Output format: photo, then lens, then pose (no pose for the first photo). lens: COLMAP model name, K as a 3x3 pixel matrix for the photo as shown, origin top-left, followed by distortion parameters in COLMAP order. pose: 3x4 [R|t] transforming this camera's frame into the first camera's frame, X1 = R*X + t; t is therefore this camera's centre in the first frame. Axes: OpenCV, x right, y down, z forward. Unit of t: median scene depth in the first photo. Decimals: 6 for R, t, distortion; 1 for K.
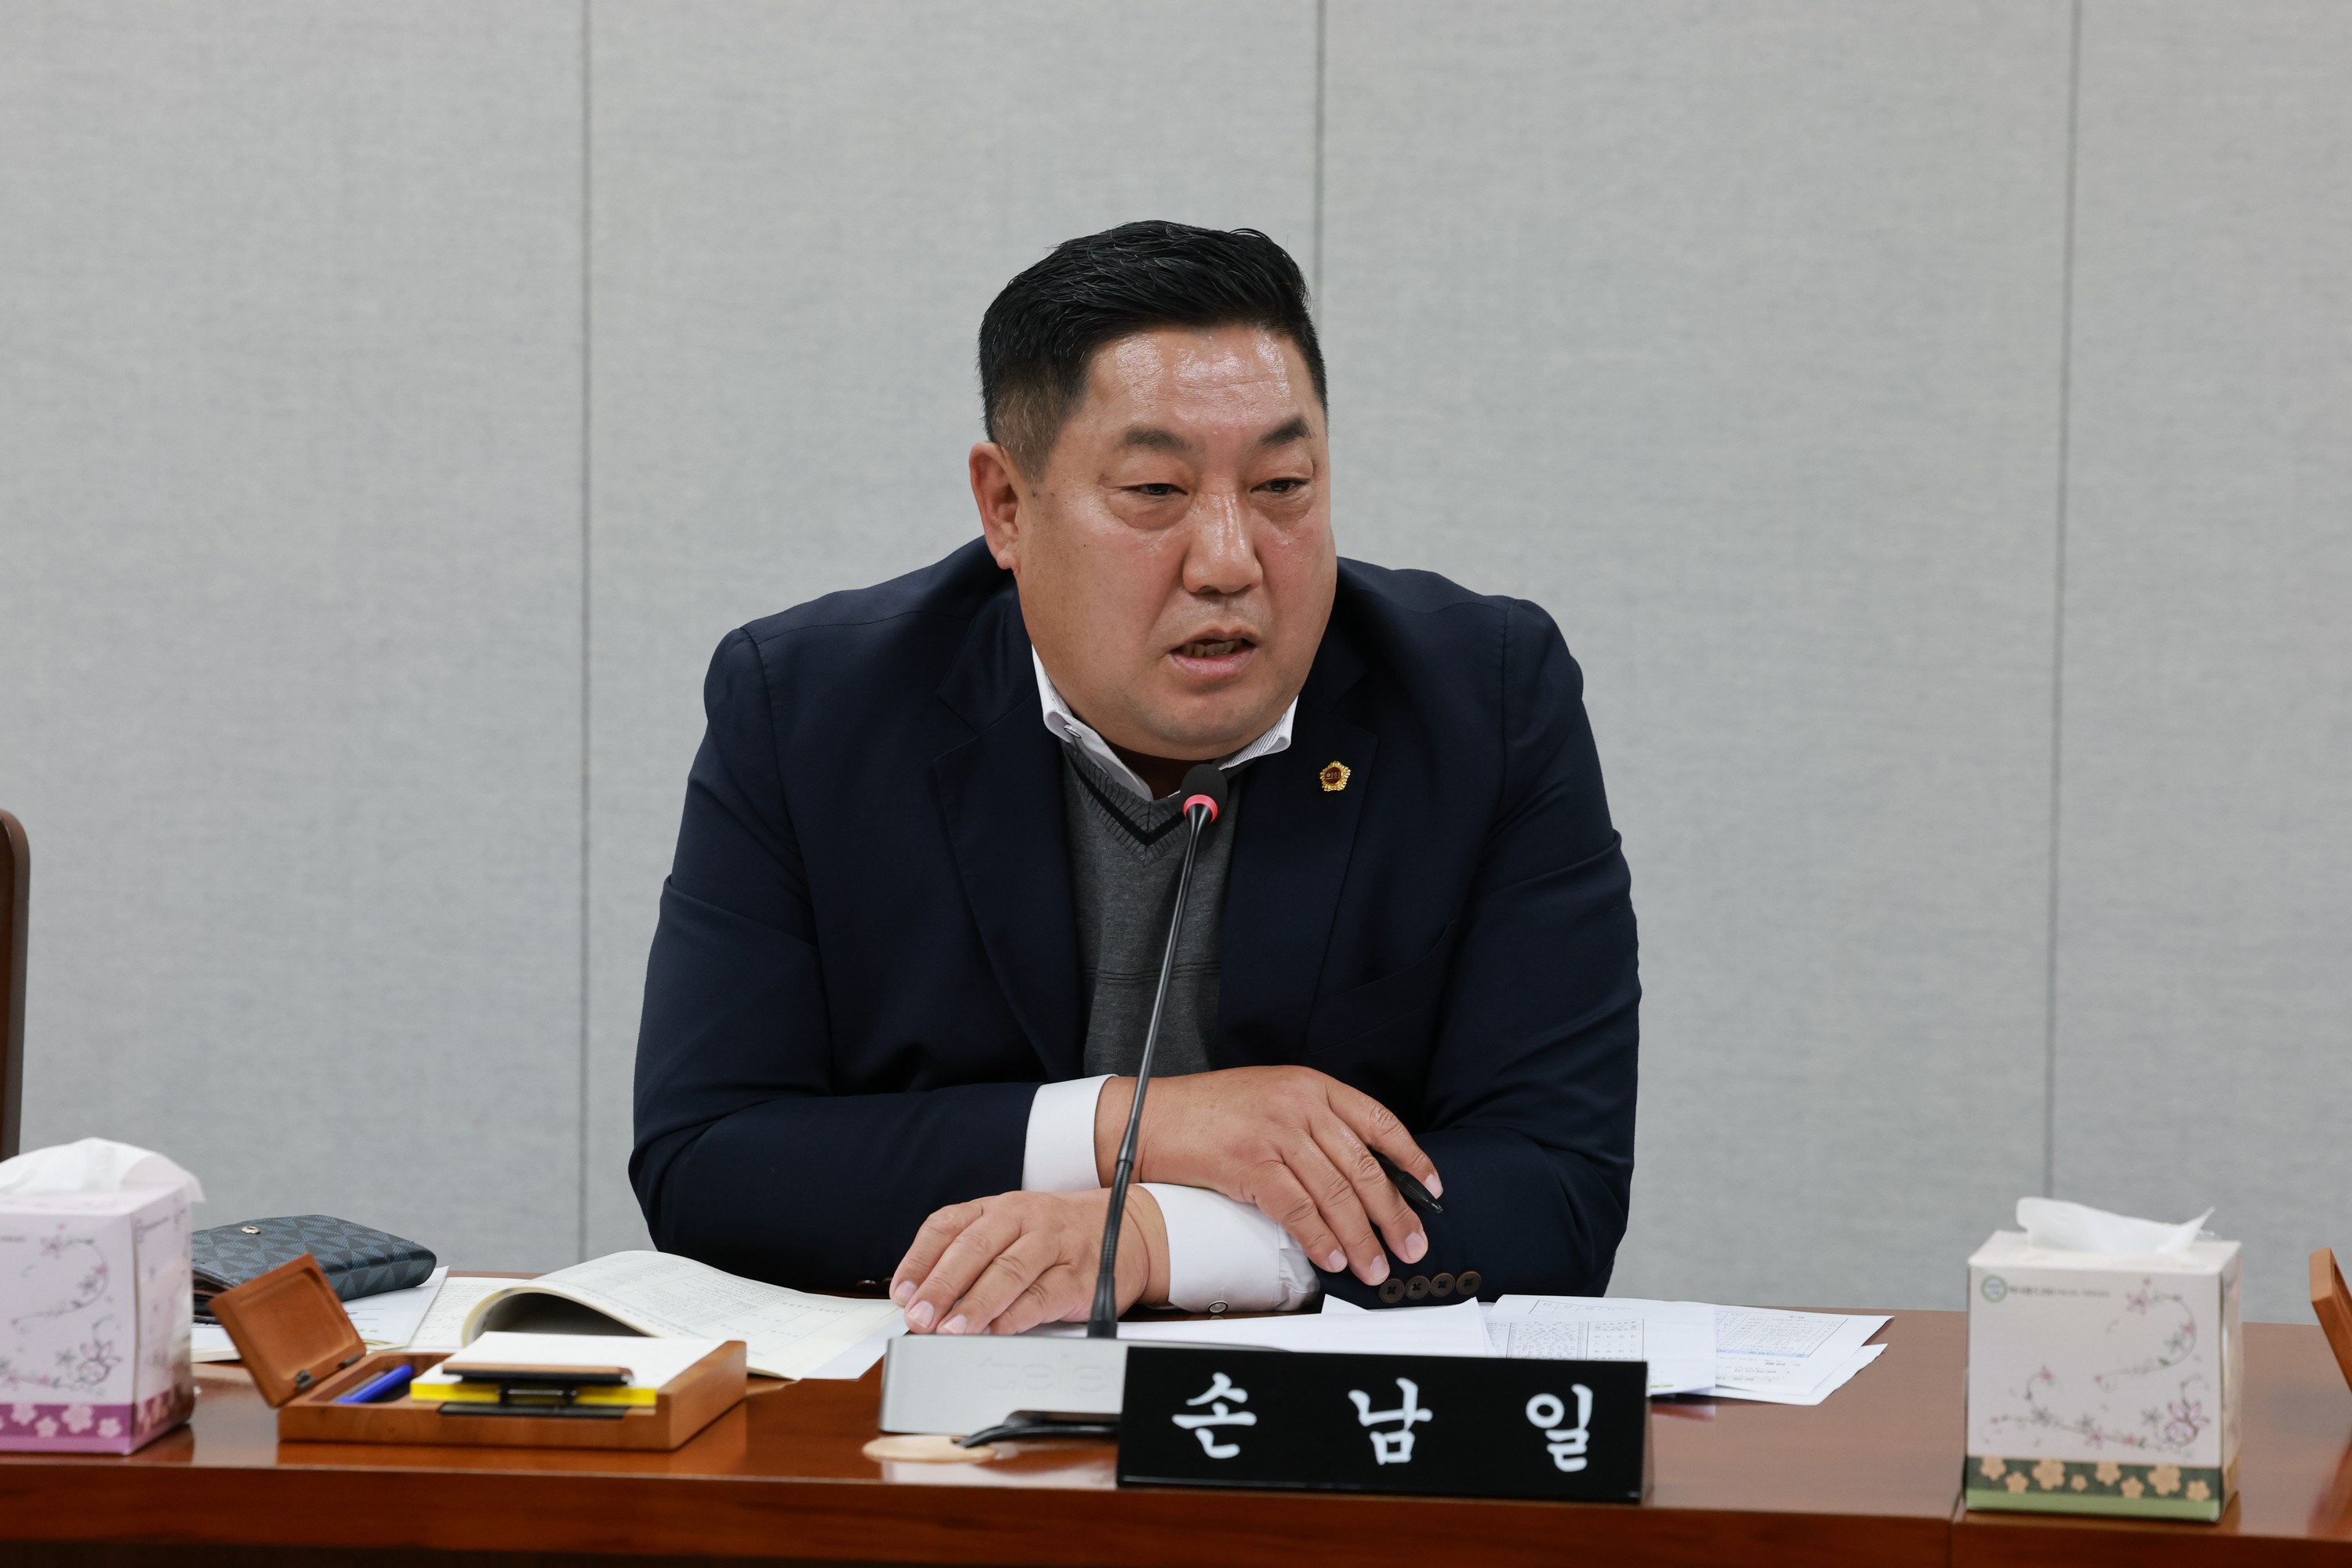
lens RADIAL K [[8961.9, 0, 1176.0], [0, 8961.9, 784.0], [0, 0, 1]] dist [0.398277, 8.220540]
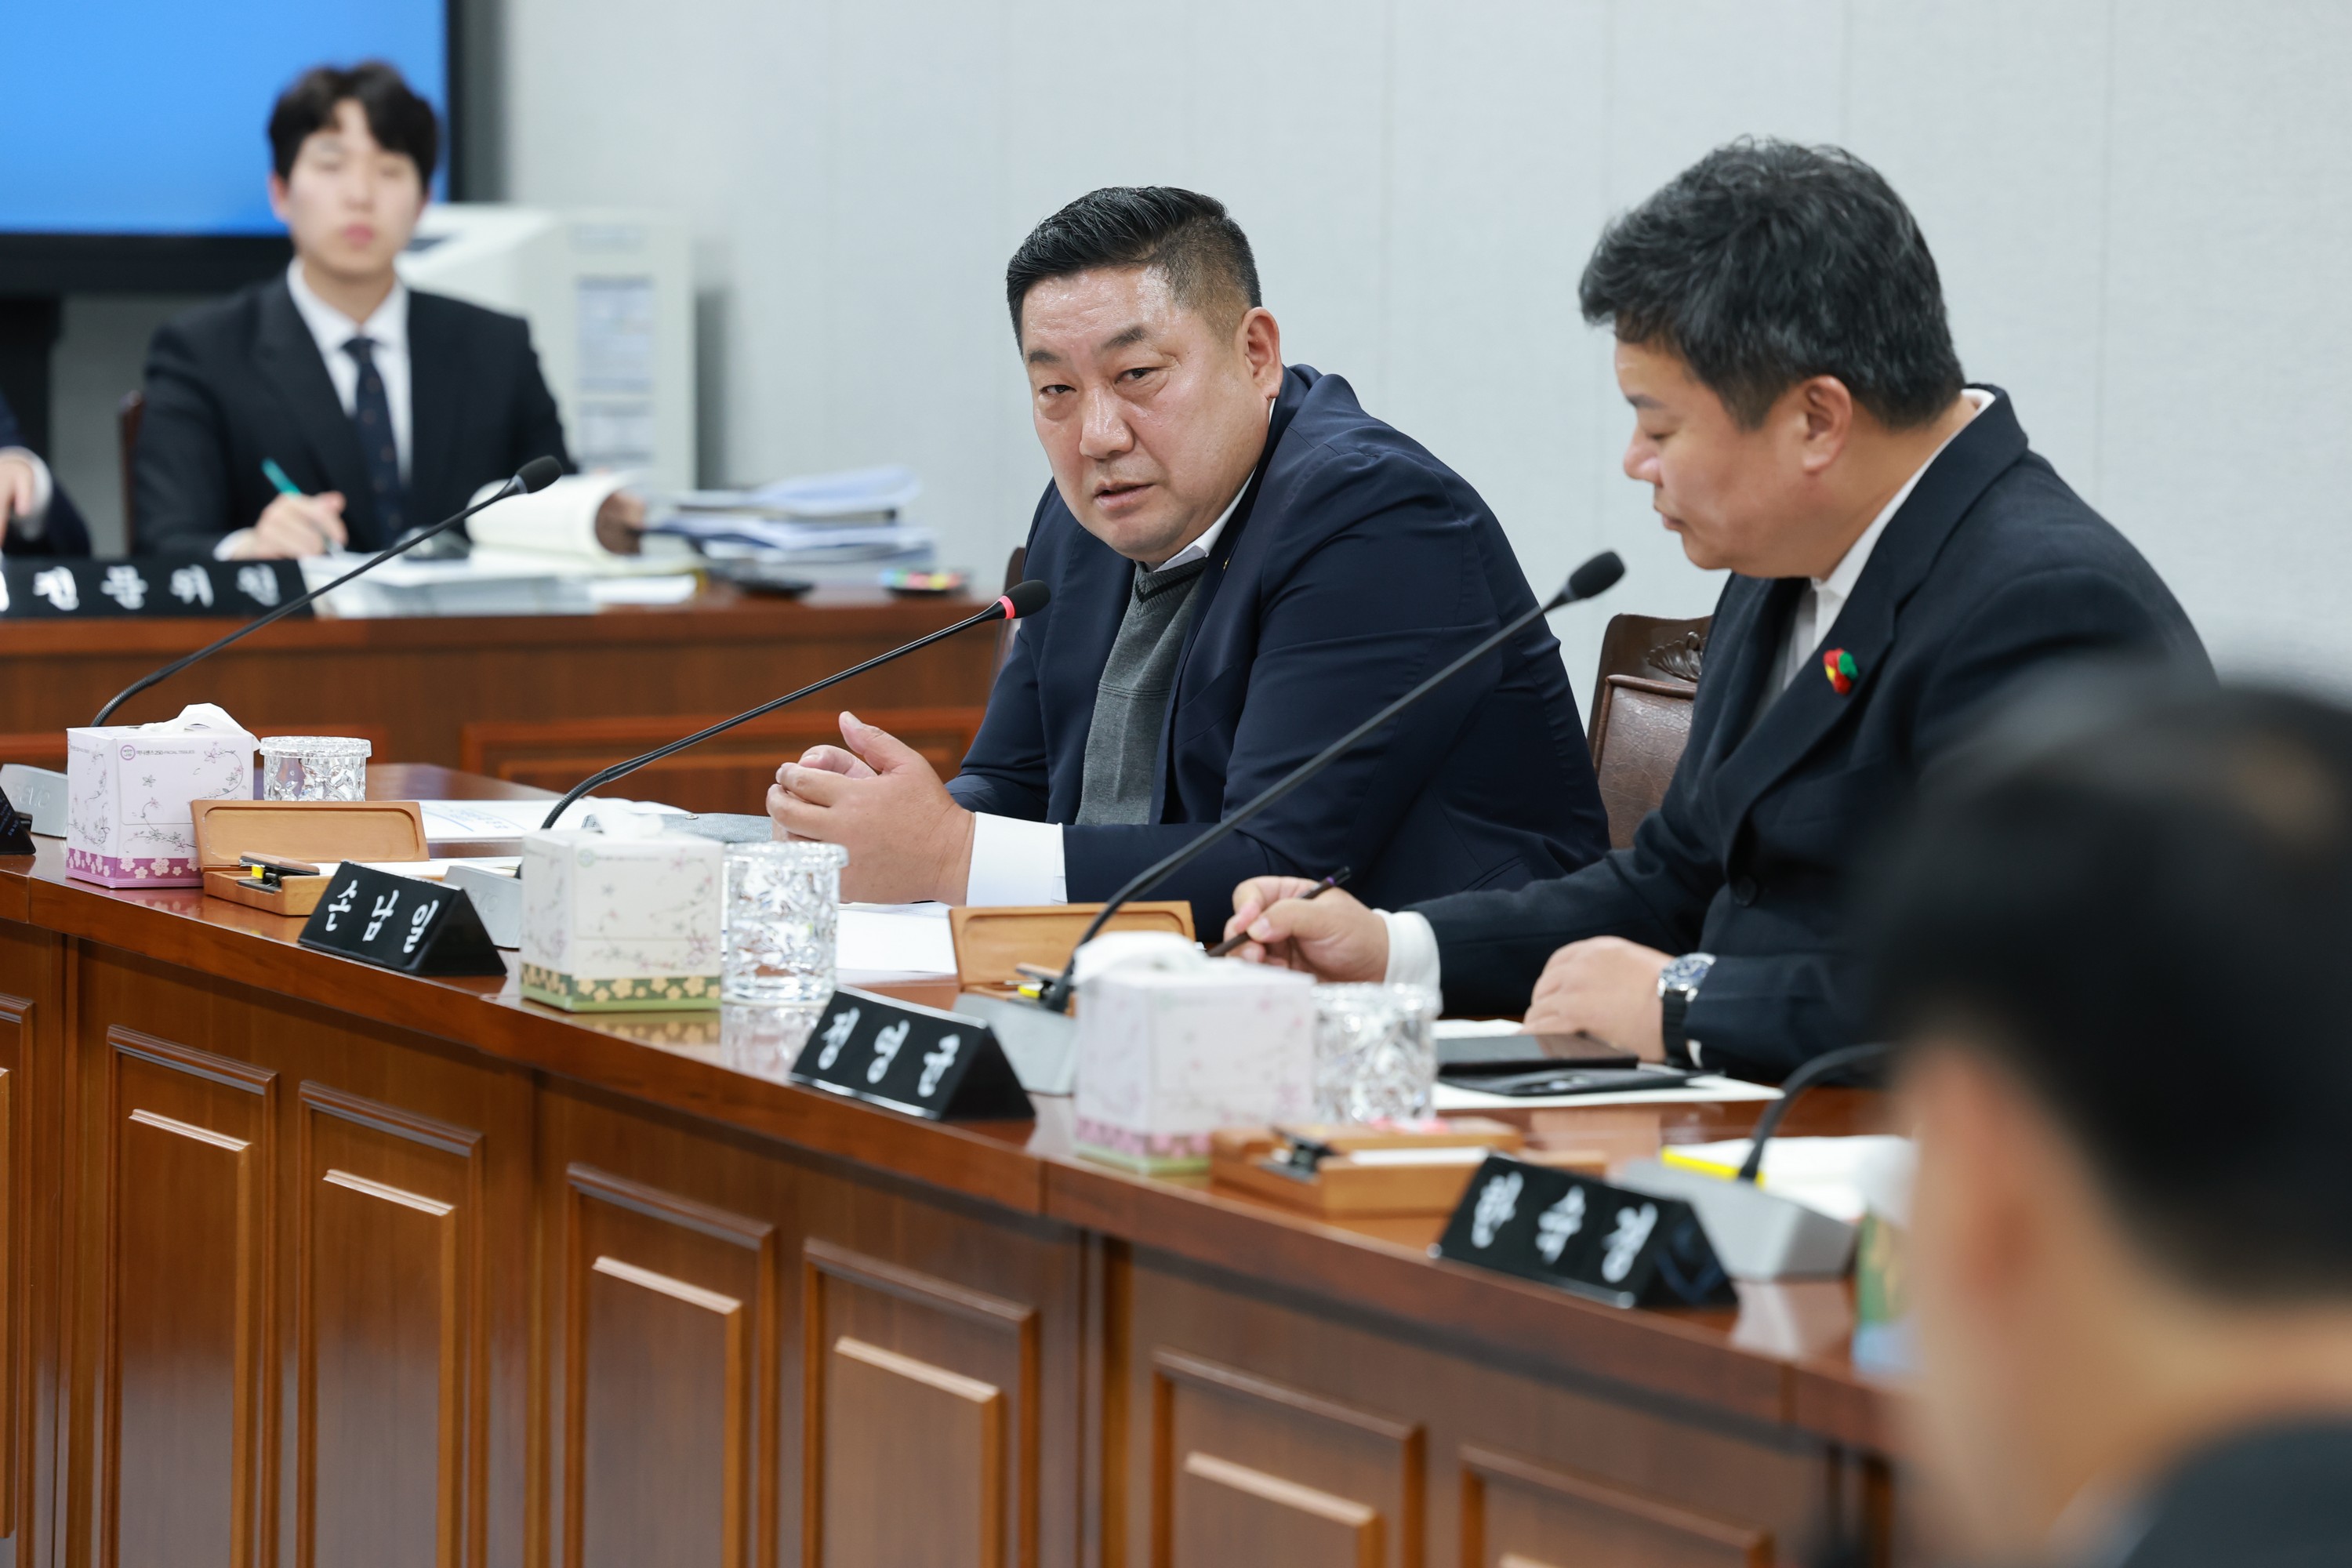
lens RADIAL K [[10573.1, 0, 1176.0], [0, 10573.1, 784.0], [0, 0, 1]] dist [0.866037, 6.499861]
pose [[0.531698, 0.065180, -0.844422, 1.597603], [-0.081882, 0.996320, 0.025347, -0.008729], [0.842967, 0.055666, 0.535078, 0.135283]]
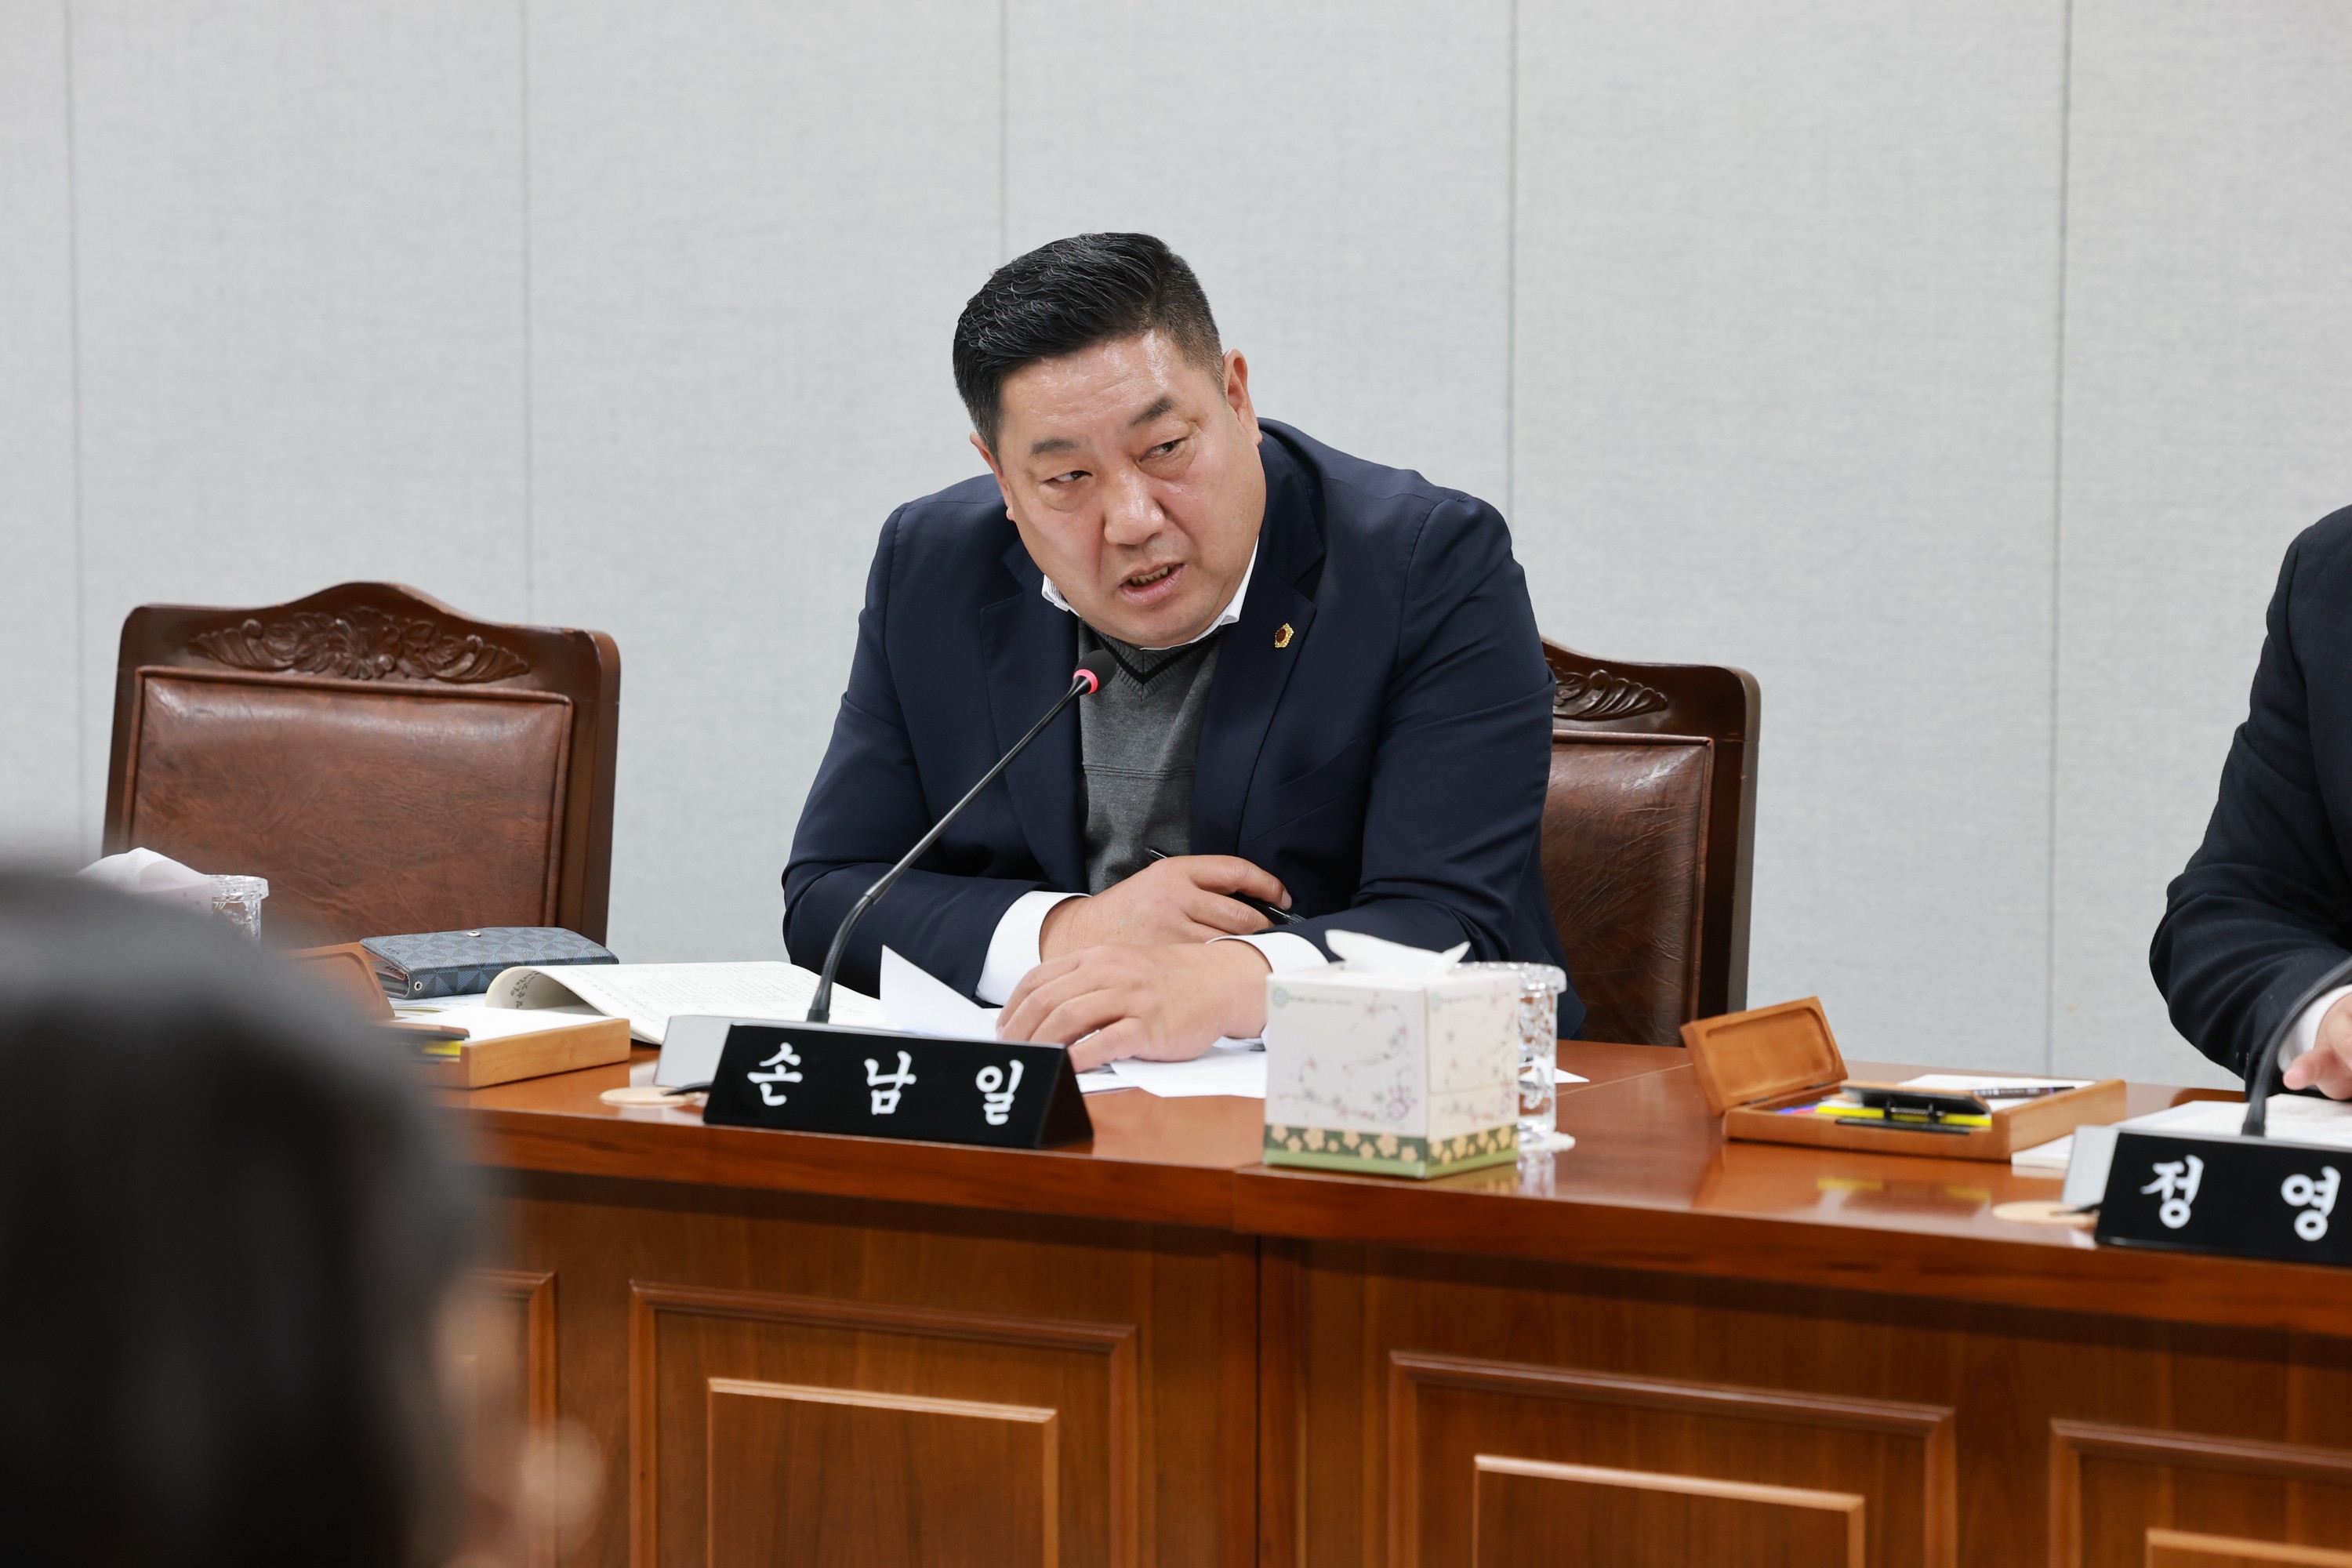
lens RADIAL K [[8411.6, 0, 1176.0], [0, 8411.6, 784.0], [0, 0, 1]] dist [0.338113, 7.101171]
pose [[0.925347, 0.028159, -0.378074, 0.523327], [-0.025688, 0.999603, 0.011579, 0.010680], [0.378250, -0.001002, 0.925703, -0.138853]]
